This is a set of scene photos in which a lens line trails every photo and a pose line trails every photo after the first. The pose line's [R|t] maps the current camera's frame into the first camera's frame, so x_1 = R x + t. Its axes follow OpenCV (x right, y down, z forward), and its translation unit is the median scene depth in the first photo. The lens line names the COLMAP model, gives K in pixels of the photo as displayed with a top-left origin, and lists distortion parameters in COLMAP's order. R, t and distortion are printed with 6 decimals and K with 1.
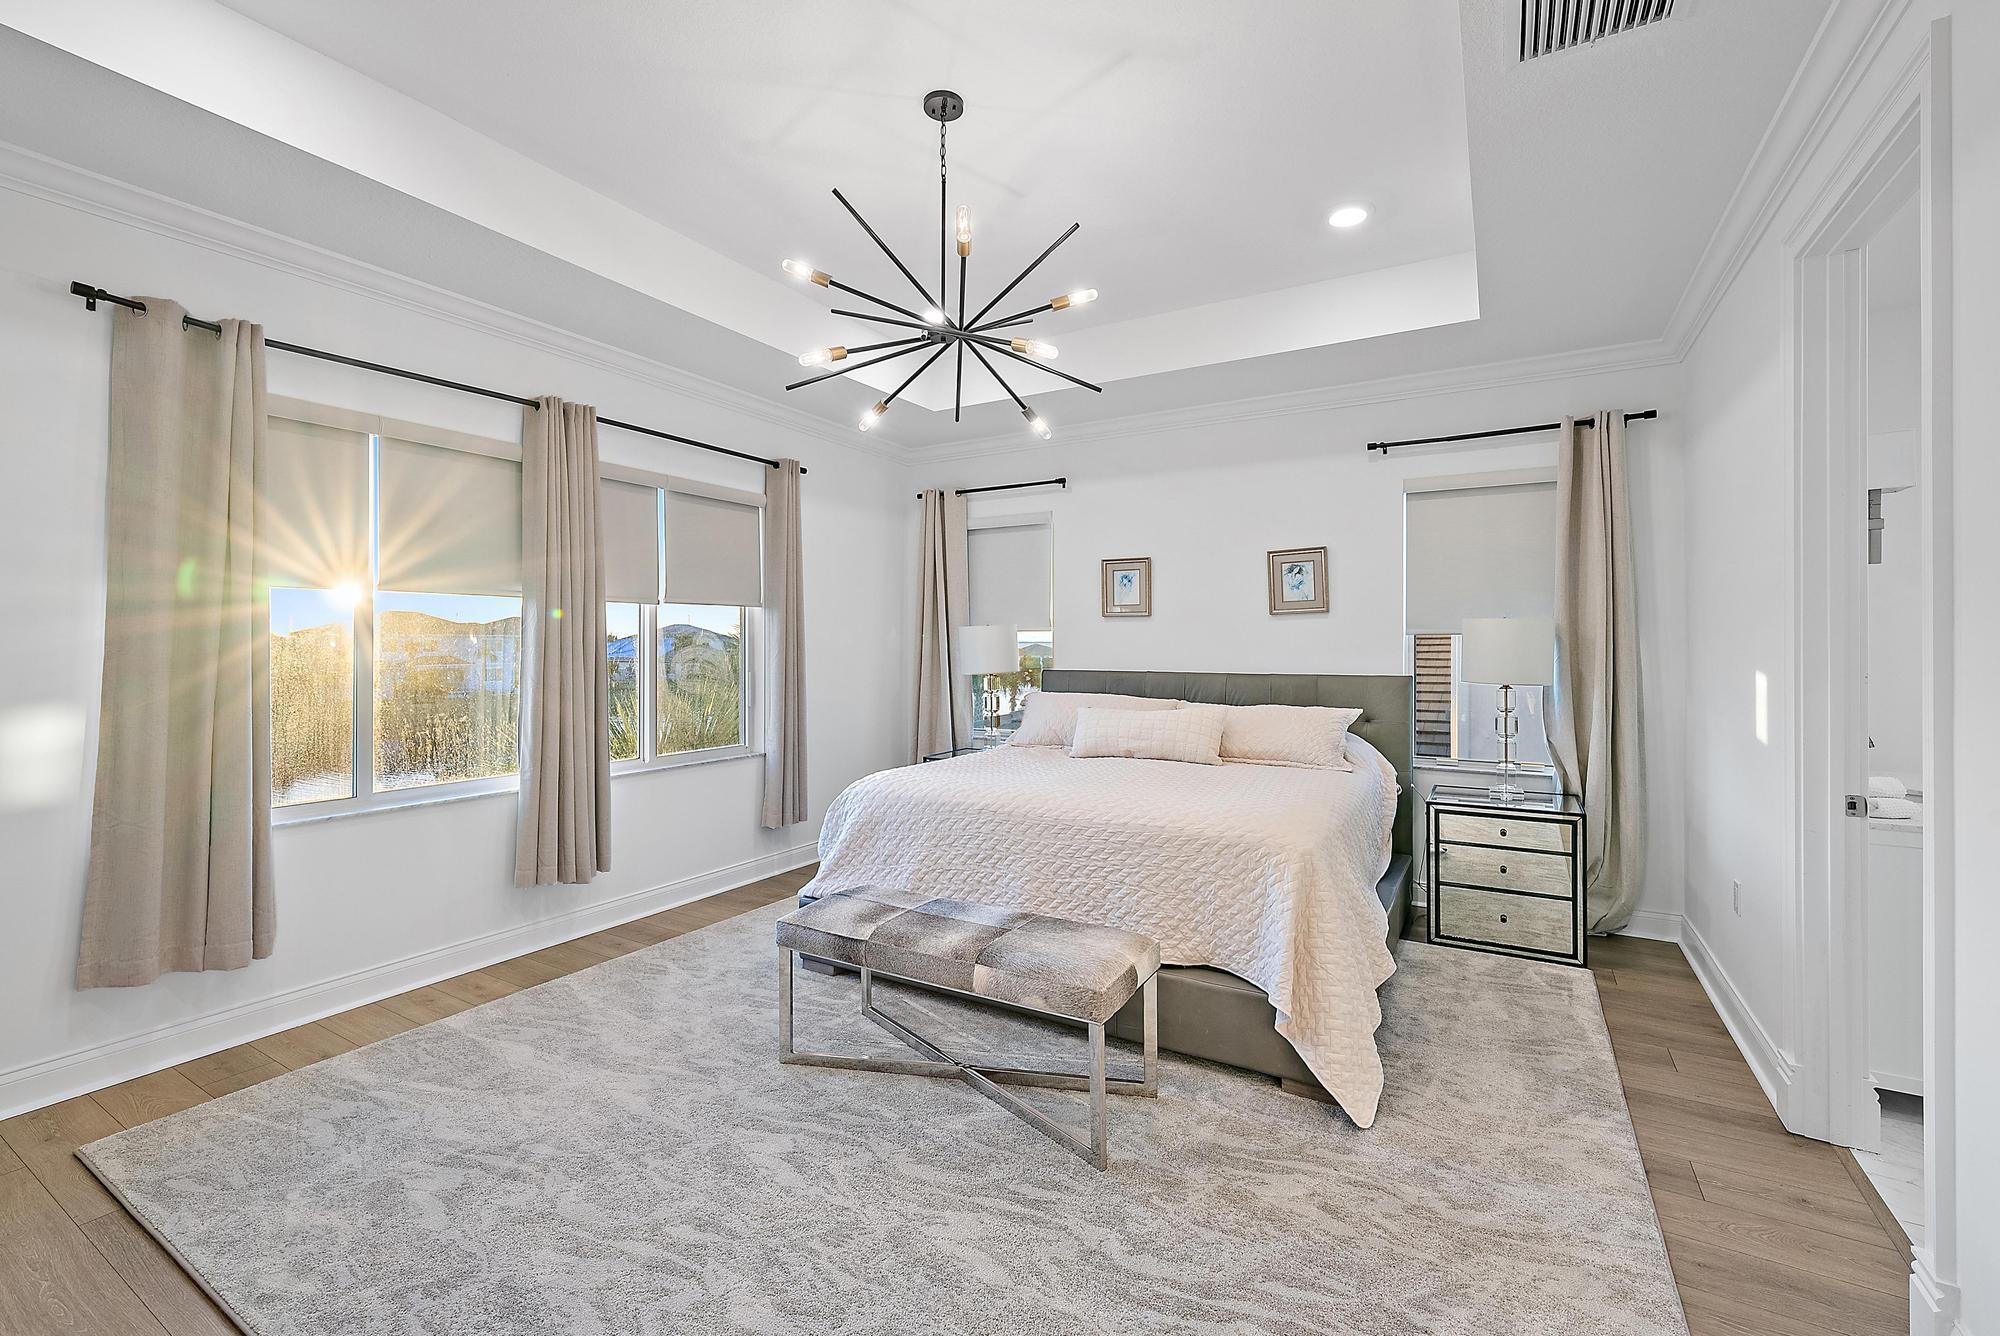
lens RADIAL K [[846.1, 0, 1000.1], [0, 846.1, 644.1], [0, 0, 1]] dist [0.001377, -0.000241]
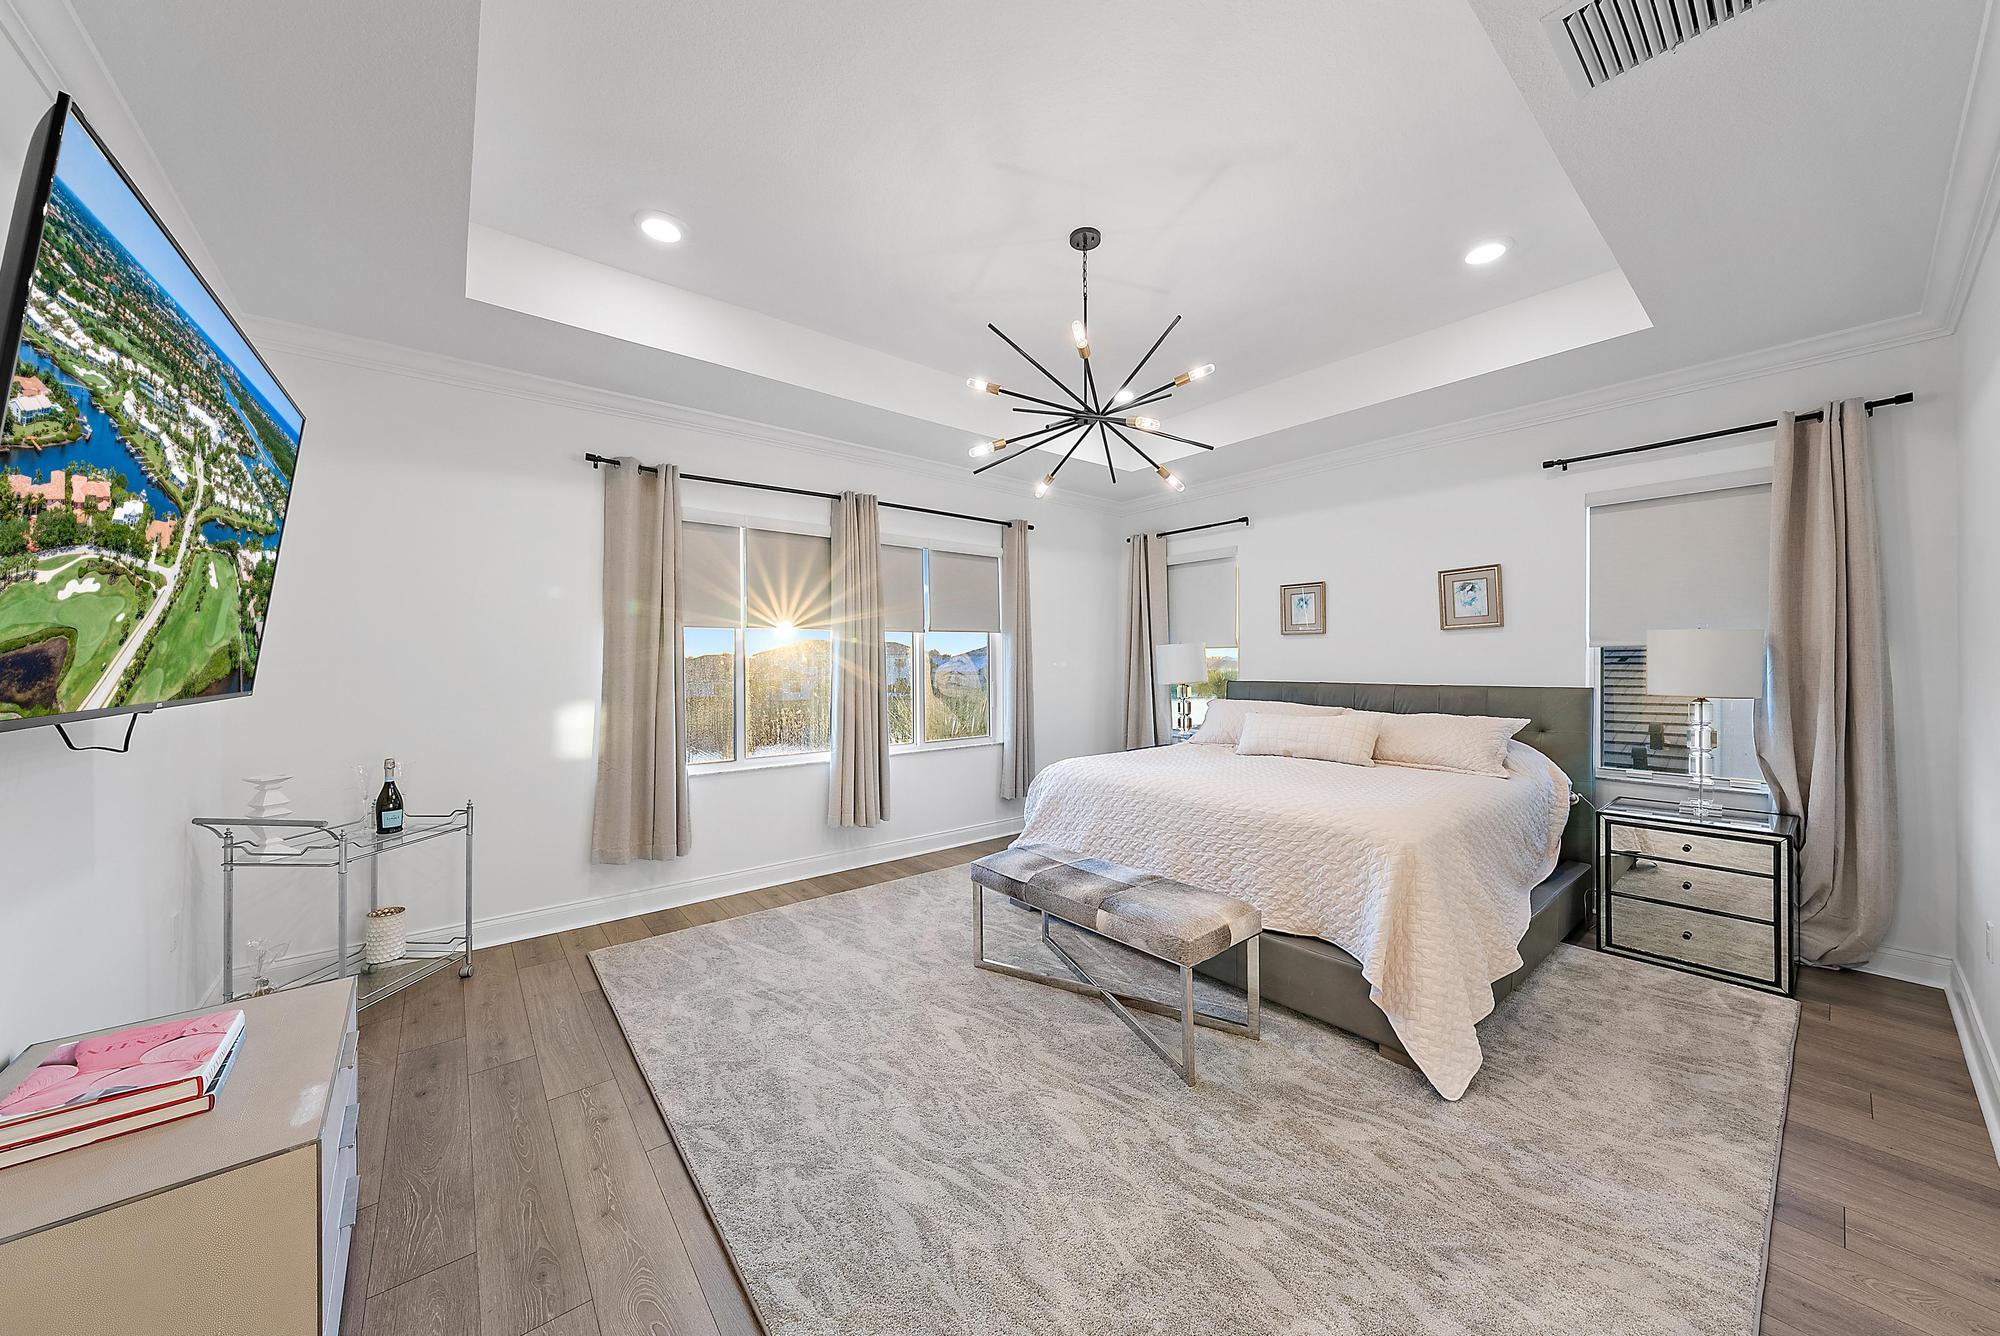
lens RADIAL K [[684.2, 0, 998.9], [0, 684.2, 666.4], [0, 0, 1]] dist [-0.000881, 0.000261]
pose [[0.938879, -0.003520, -0.344230, 0.159053], [0.007117, 0.999932, 0.009185, -0.000943], [0.344175, -0.011074, 0.938840, -0.020370]]
